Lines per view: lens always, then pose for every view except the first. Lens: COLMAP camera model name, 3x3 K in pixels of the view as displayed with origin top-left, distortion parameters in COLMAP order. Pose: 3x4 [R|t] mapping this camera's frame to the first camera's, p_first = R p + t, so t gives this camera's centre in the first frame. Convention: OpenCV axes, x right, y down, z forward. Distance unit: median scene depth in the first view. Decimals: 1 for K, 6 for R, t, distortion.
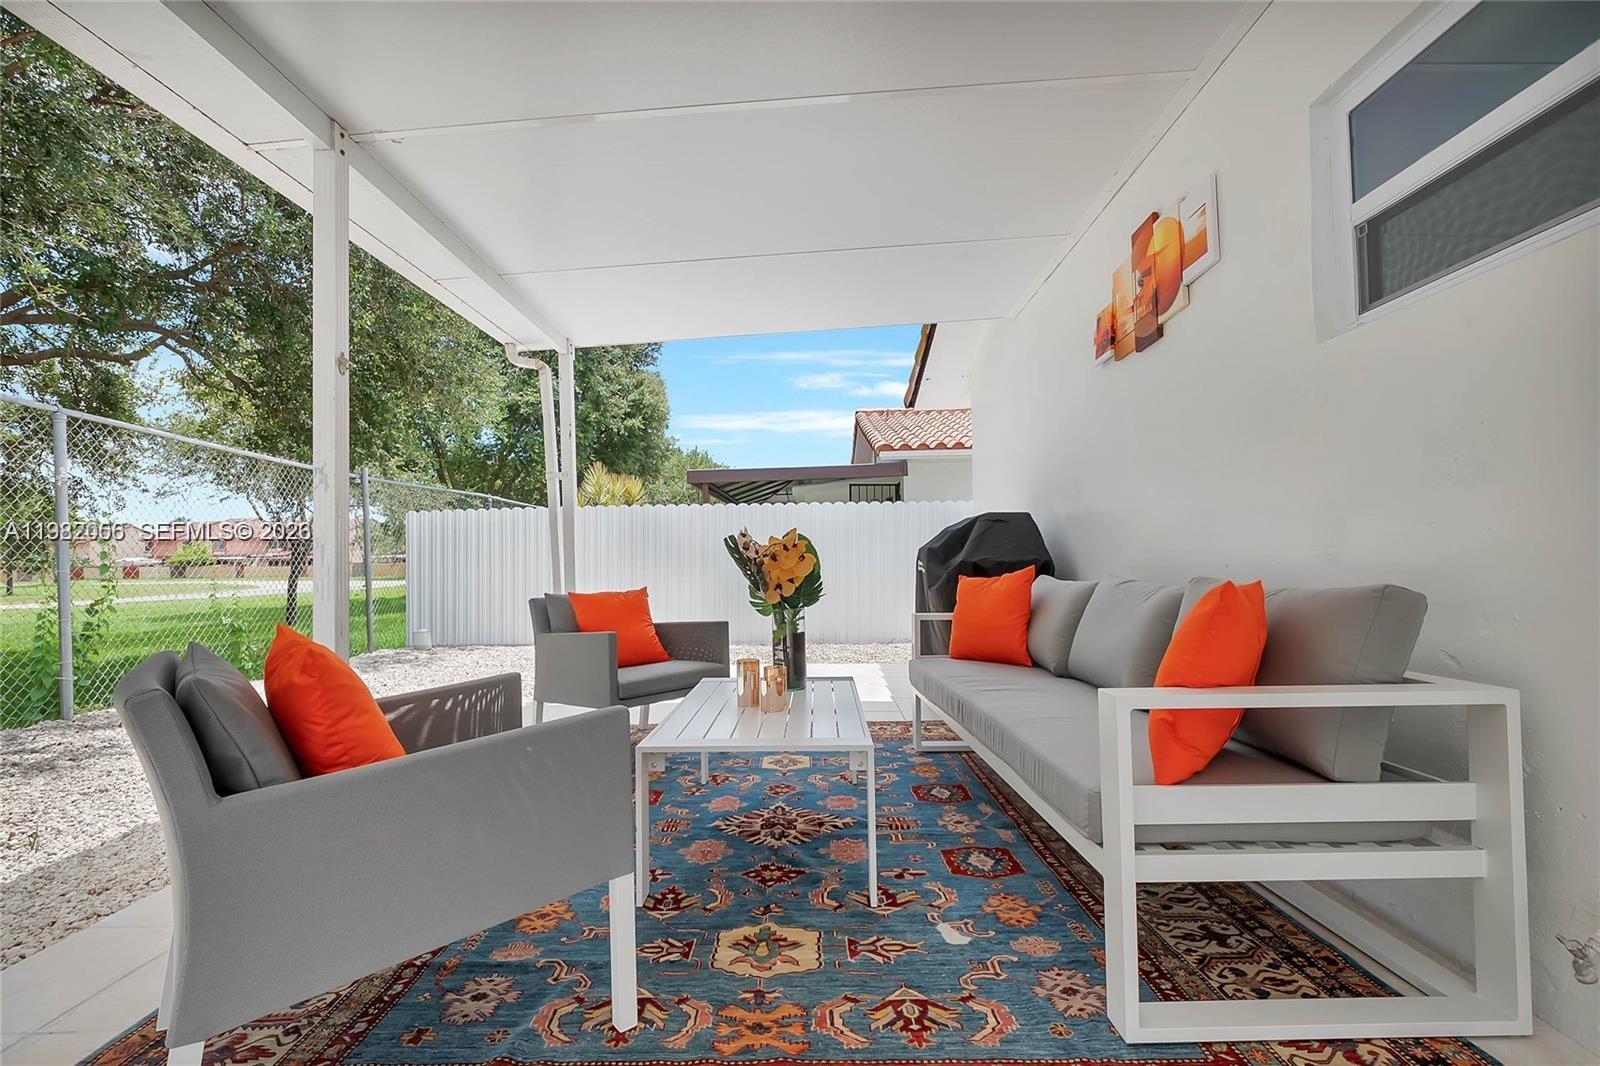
lens RADIAL K [[728.6, 0, 788.1], [0, 728.6, 548.5], [0, 0, 1]] dist [0.011148, -0.000770]
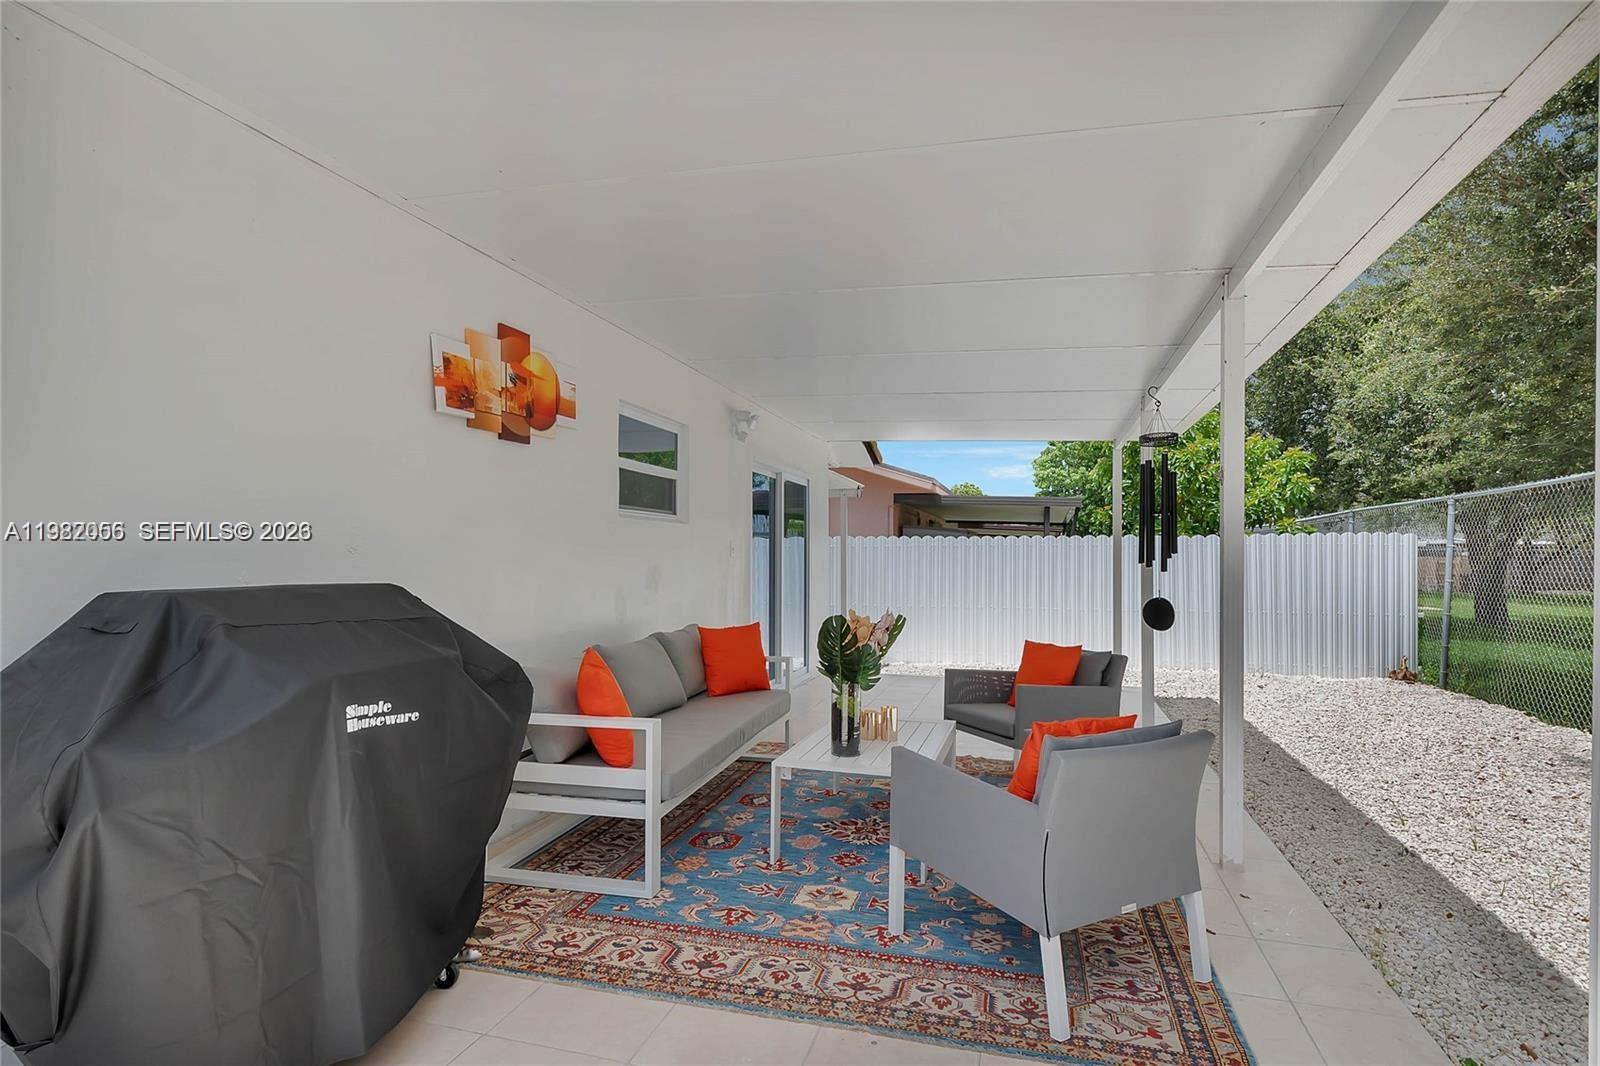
lens RADIAL K [[828.9, 0, 801.1], [0, 828.9, 537.9], [0, 0, 1]] dist [0.001825, -0.023963]
pose [[-0.970400, 0.016073, 0.240967, -0.286878], [0.005371, 0.998972, -0.045005, -0.094880], [-0.241442, -0.042379, -0.969489, 2.679248]]
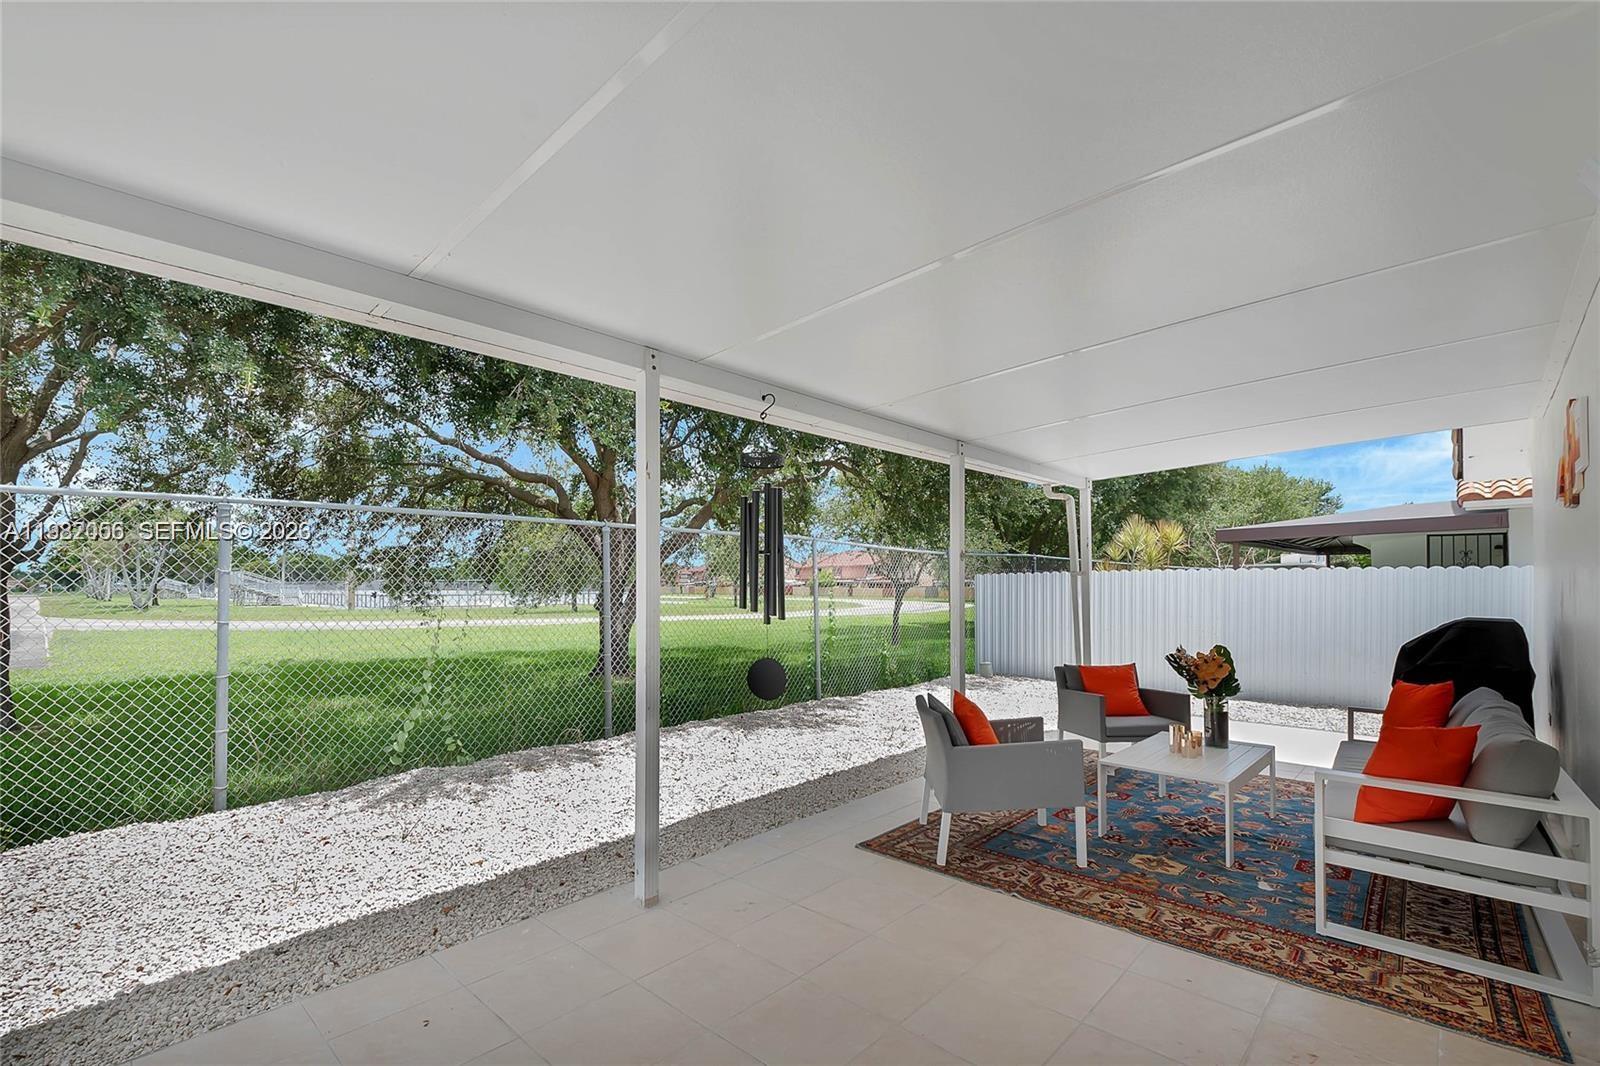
lens RADIAL K [[726.1, 0, 794.0], [0, 726.1, 574.6], [0, 0, 1]] dist [0.002540, 0.000895]
pose [[0.759272, 0.011395, -0.650674, 0.383775], [-0.006407, 0.999929, 0.010035, -0.221724], [0.650742, -0.003450, 0.759291, -0.922451]]
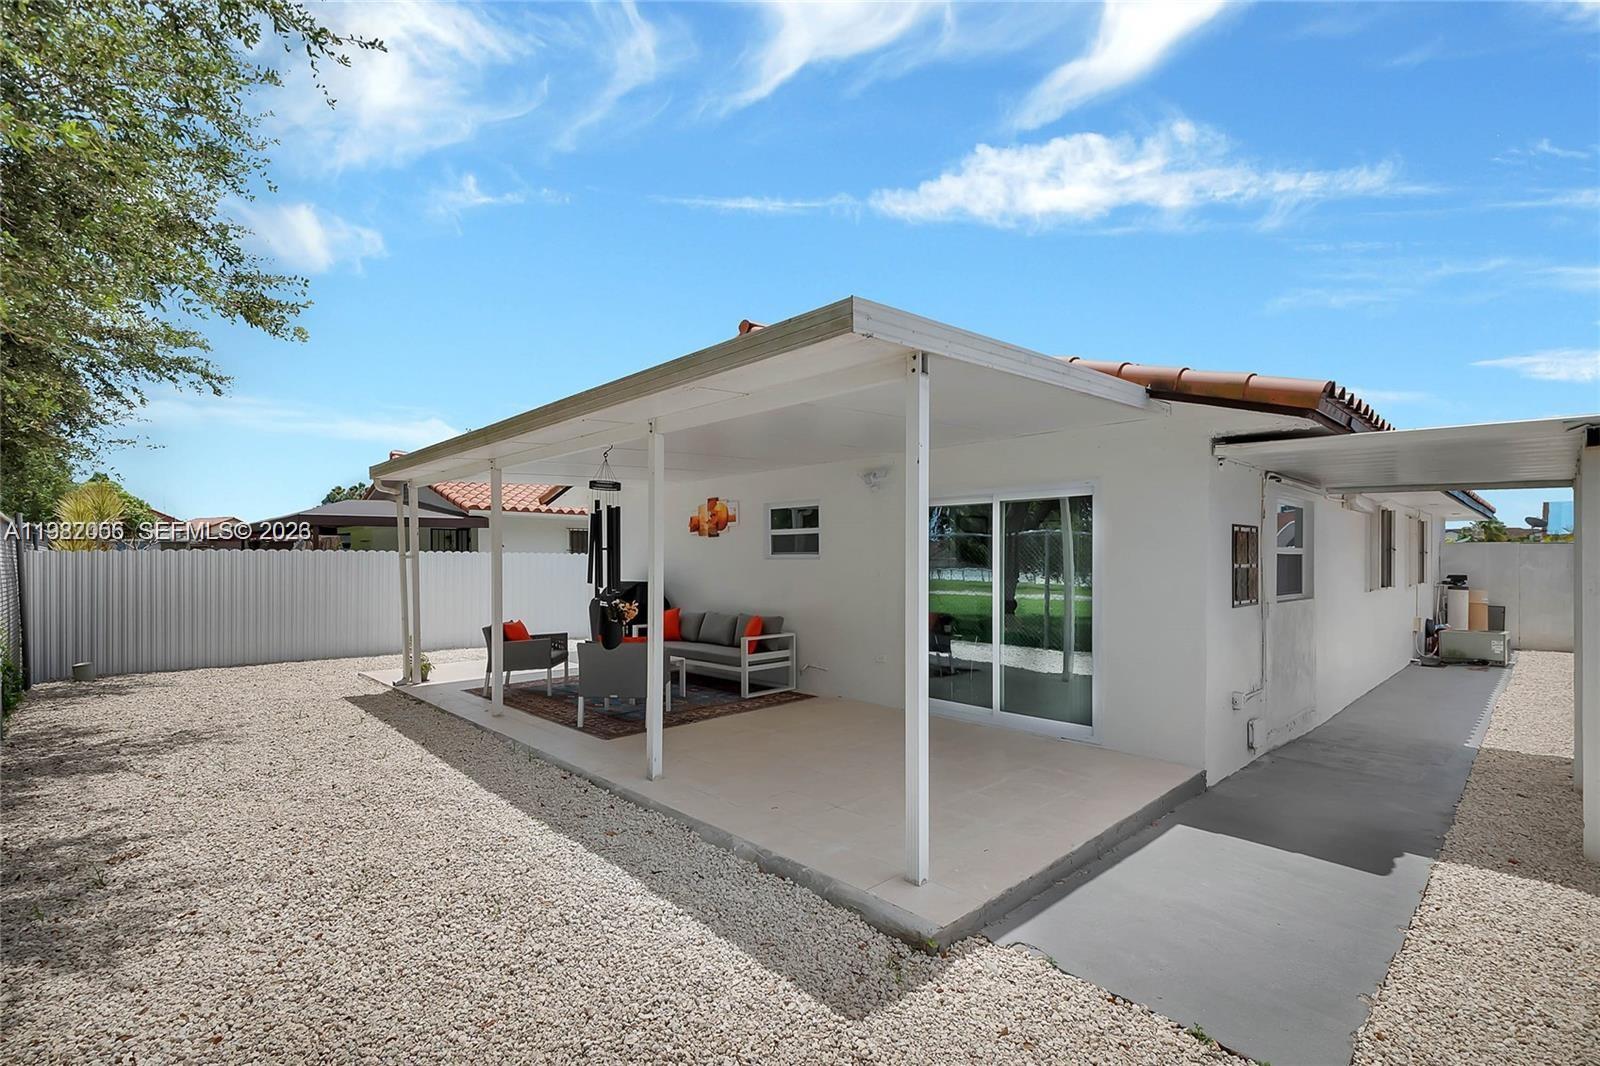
lens RADIAL K [[715.6, 0, 789.5], [0, 715.6, 557.7], [0, 0, 1]] dist [0.004354, -0.000241]
pose [[0.702812, 0.021701, 0.711045, -1.888126], [-0.025341, 0.999664, -0.005462, -0.229550], [-0.710924, -0.014180, 0.703125, -1.809384]]
